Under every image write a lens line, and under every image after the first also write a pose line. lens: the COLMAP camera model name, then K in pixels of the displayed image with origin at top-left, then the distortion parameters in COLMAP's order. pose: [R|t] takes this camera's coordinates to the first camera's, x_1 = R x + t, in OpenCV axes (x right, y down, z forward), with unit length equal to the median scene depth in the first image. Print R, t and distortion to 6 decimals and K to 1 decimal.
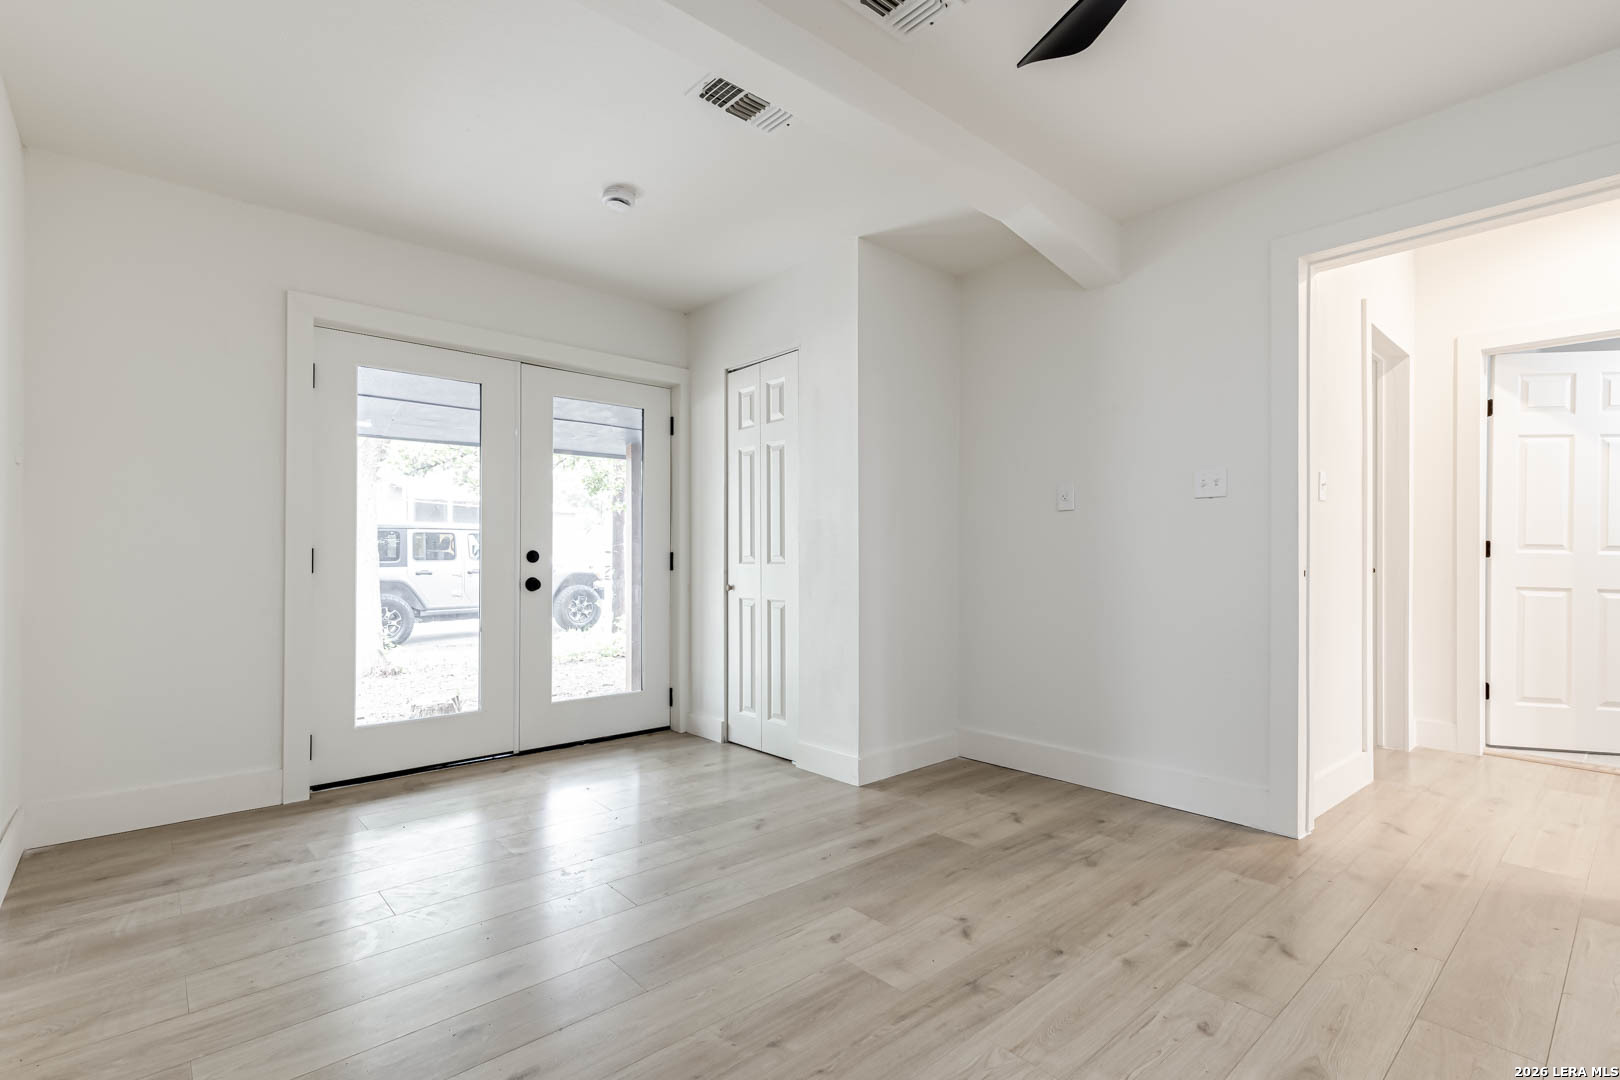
lens RADIAL K [[747.6, 0, 802.6], [0, 747.6, 557.2], [0, 0, 1]] dist [0.010411, 0.000698]
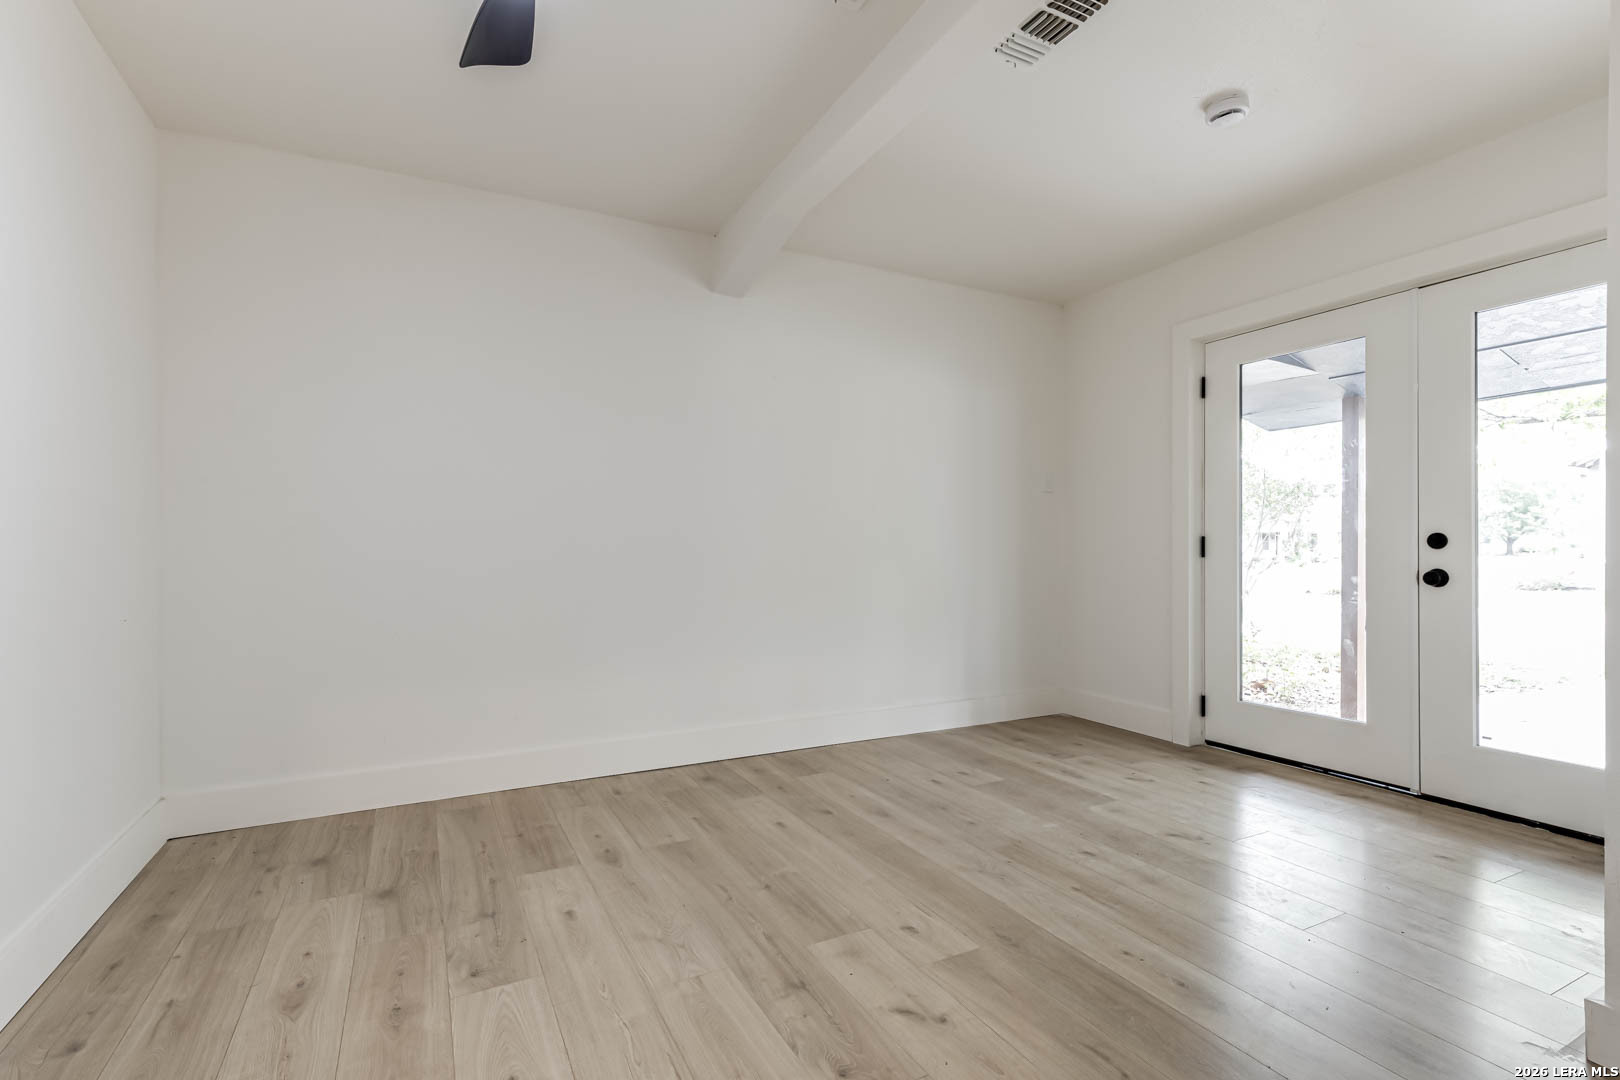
lens RADIAL K [[747.6, 0, 795.8], [0, 747.6, 540.2], [0, 0, 1]] dist [0.010411, 0.000698]
pose [[-0.247518, -0.012589, -0.968801, 1.020931], [0.003466, 0.999898, -0.013879, 0.012690], [0.968877, -0.006793, -0.247449, 1.085361]]
